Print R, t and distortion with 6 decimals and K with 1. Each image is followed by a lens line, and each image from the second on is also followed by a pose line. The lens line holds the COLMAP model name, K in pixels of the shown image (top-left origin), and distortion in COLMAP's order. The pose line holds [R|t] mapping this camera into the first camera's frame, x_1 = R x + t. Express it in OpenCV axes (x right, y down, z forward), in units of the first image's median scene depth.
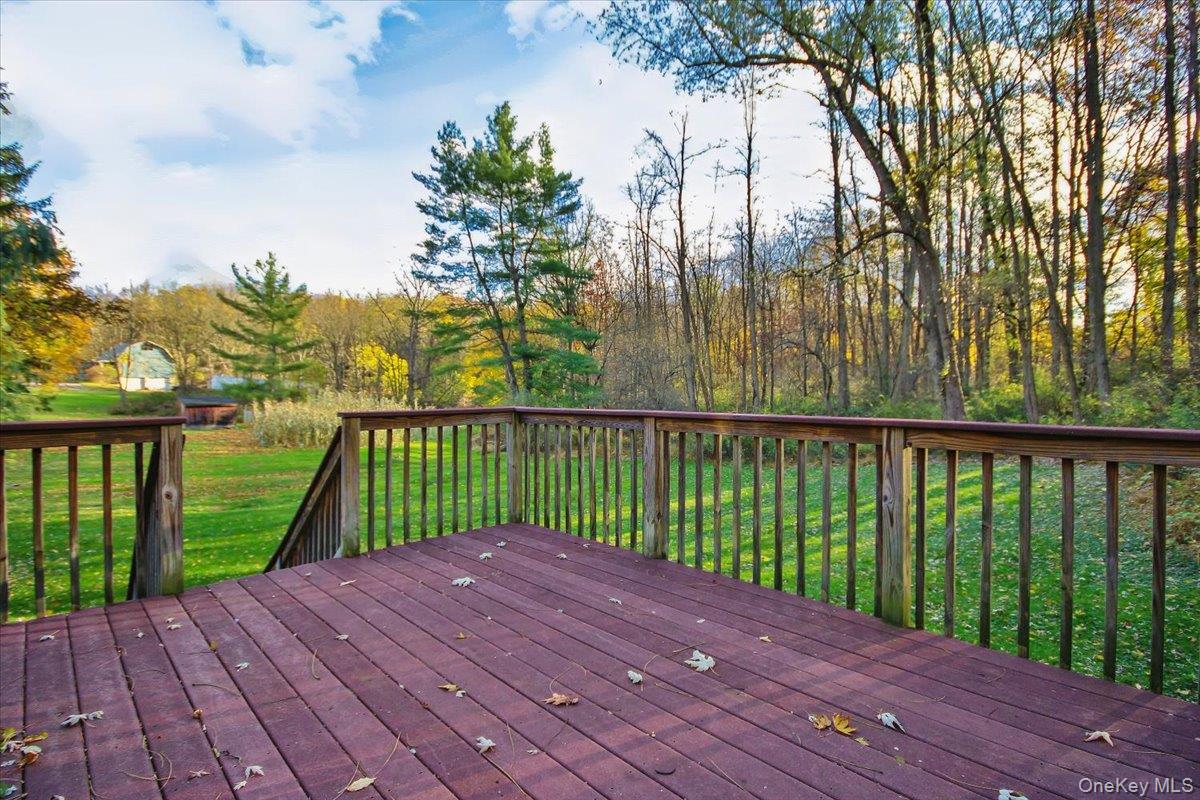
lens RADIAL K [[560.8, 0, 595.1], [0, 560.8, 395.3], [0, 0, 1]] dist [0.020492, -0.001288]
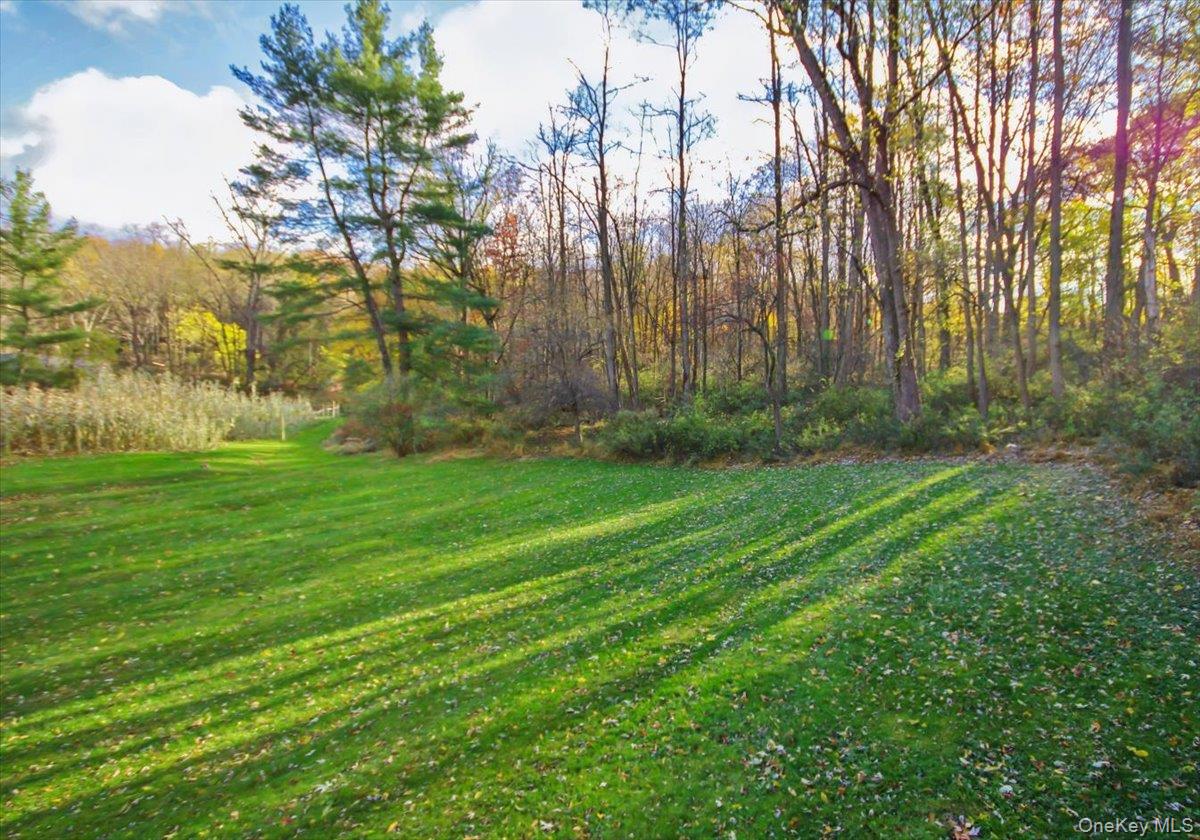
lens RADIAL K [[531.0, 0, 600.0], [0, 531.0, 420.0], [0, 0, 1]] dist [0.000788, 0.000178]
pose [[0.990965, -0.007286, 0.133923, 0.045854], [-0.004694, 0.996028, 0.088919, -0.008362], [-0.134039, -0.088744, 0.986995, 0.209712]]
